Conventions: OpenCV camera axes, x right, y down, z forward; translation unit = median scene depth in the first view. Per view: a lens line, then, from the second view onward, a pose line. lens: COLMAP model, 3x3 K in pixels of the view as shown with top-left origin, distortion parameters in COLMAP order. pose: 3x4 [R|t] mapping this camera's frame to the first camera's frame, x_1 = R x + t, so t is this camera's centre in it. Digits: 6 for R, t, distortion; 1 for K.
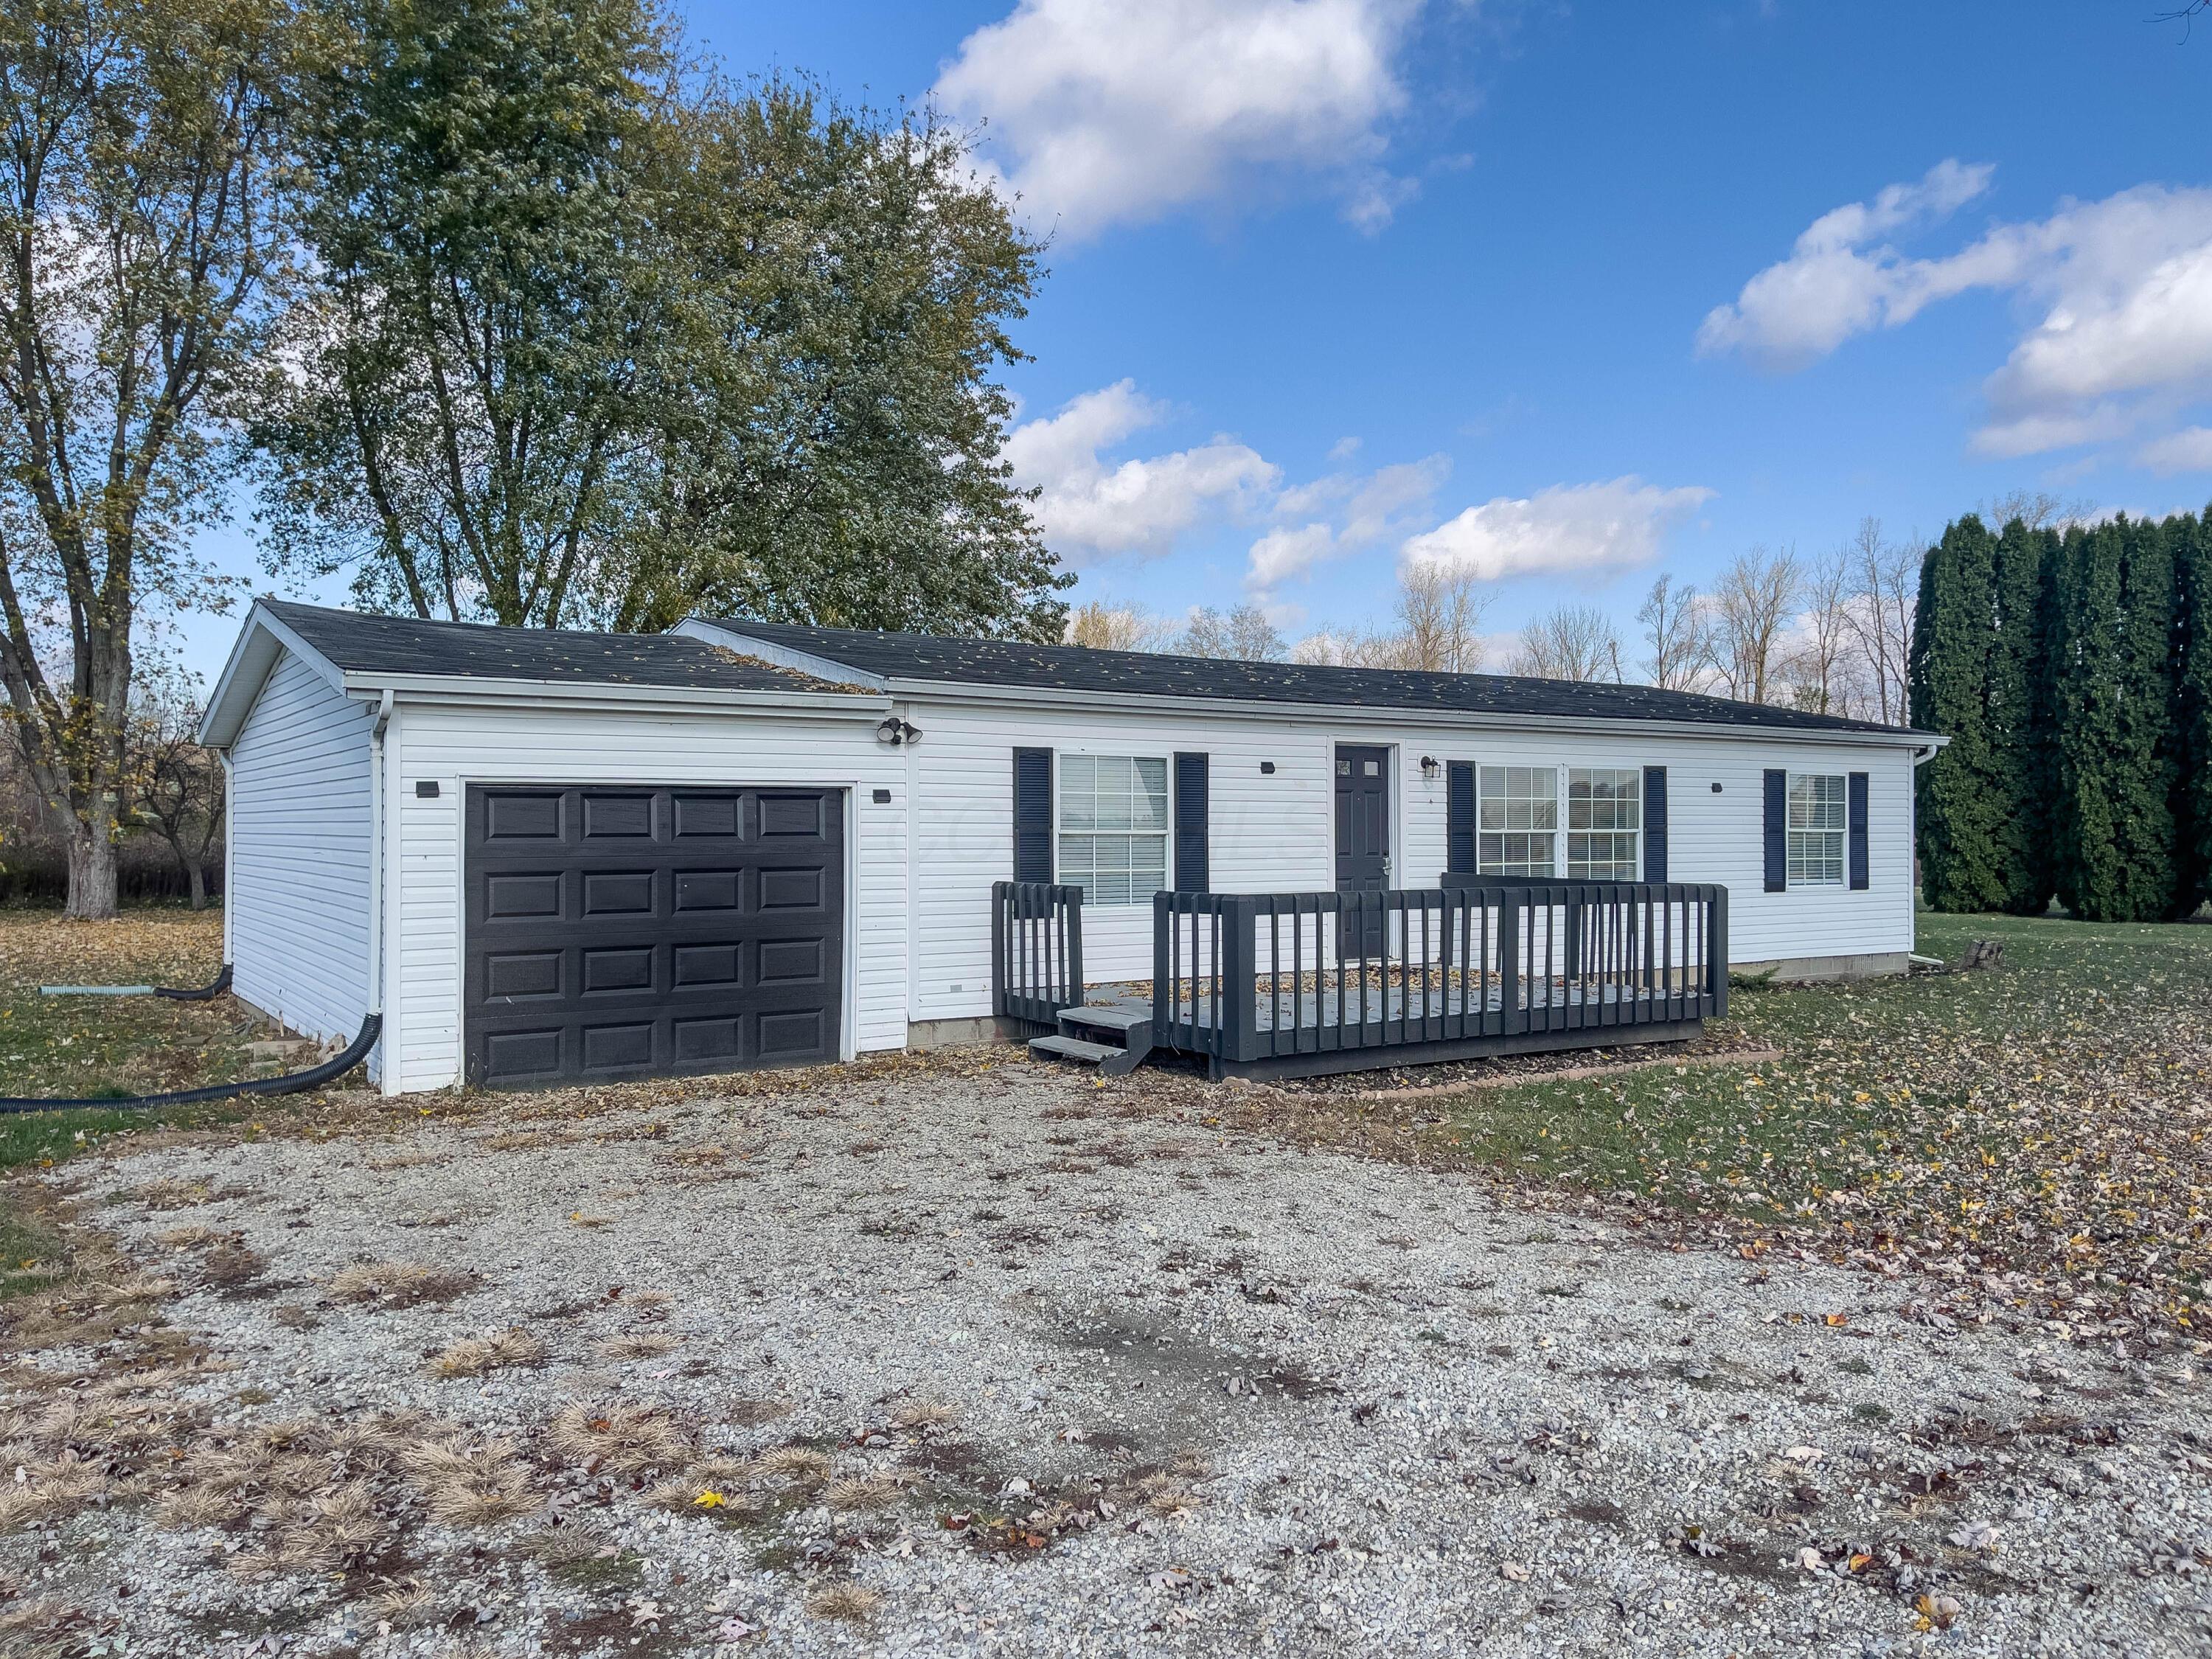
lens RADIAL K [[1676.0, 0, 1187.0], [0, 1676.0, 820.6], [0, 0, 1]] dist [-0.010073, -0.003091]
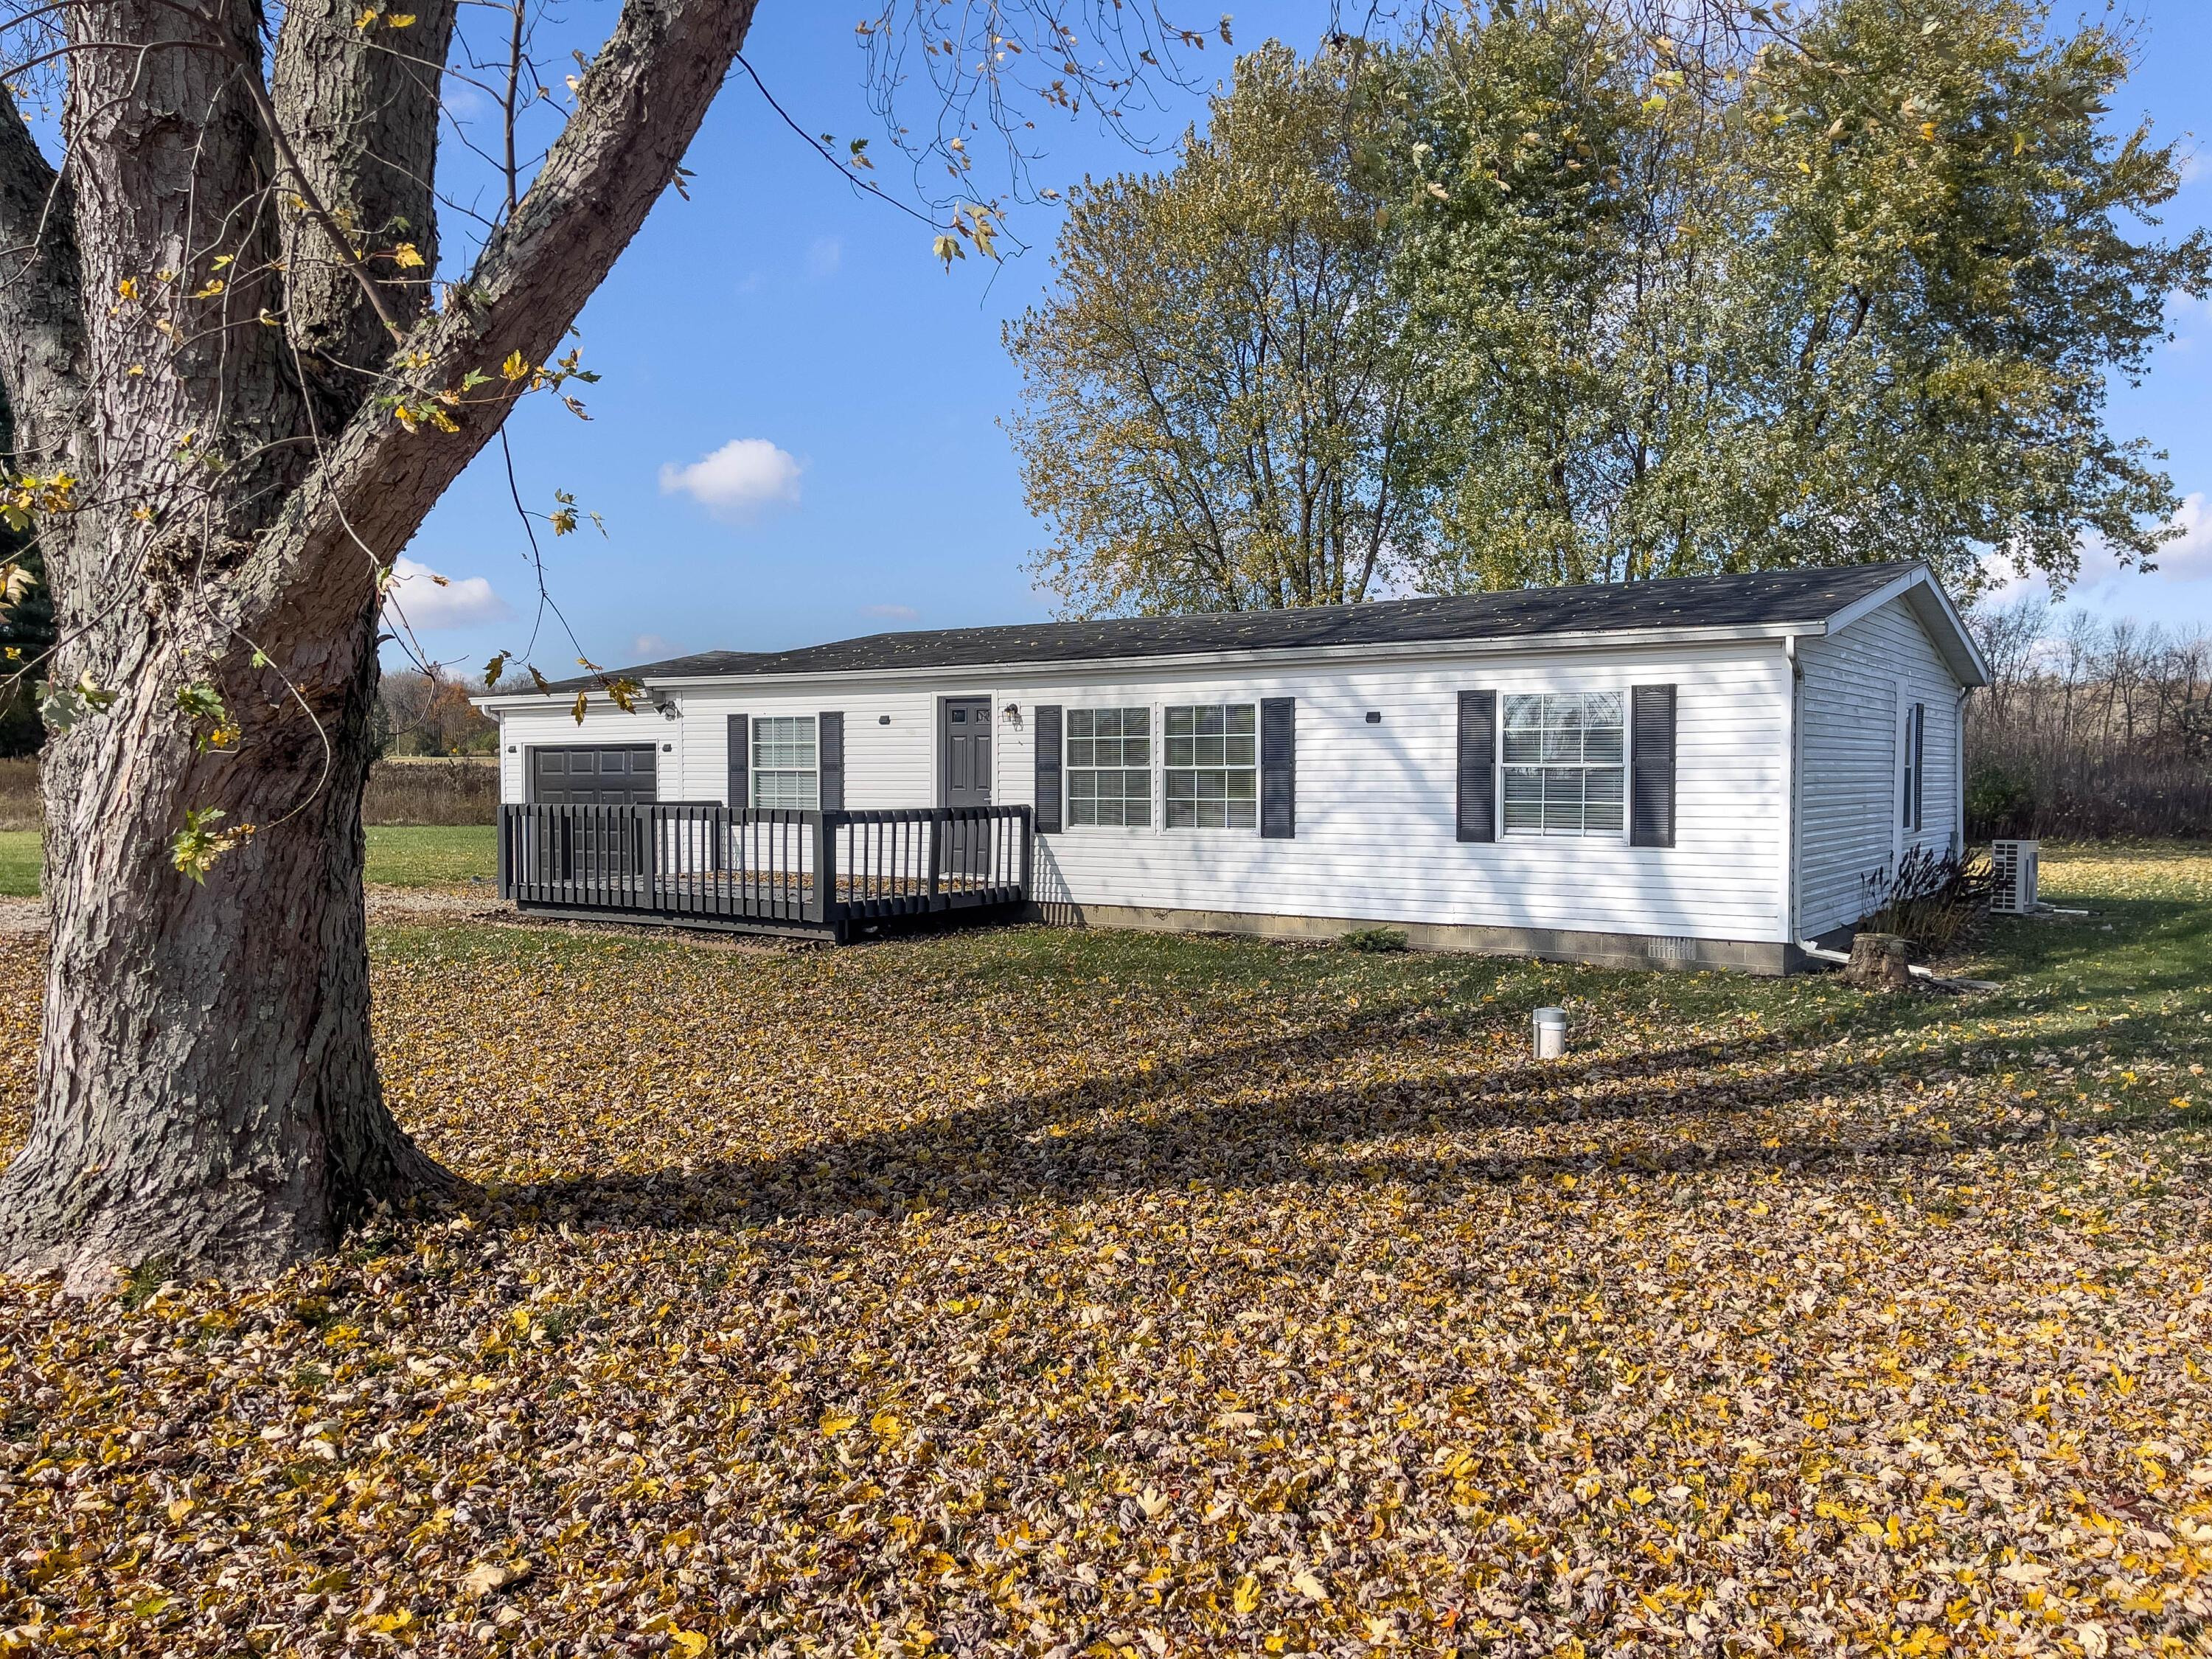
lens RADIAL K [[1676.0, 0, 1187.0], [0, 1676.0, 820.6], [0, 0, 1]] dist [-0.010073, -0.003091]
pose [[0.411720, 0.024081, -0.910992, 1.054499], [0.002823, 0.999612, 0.027699, 0.008787], [0.911306, -0.013976, 0.411492, 0.529060]]
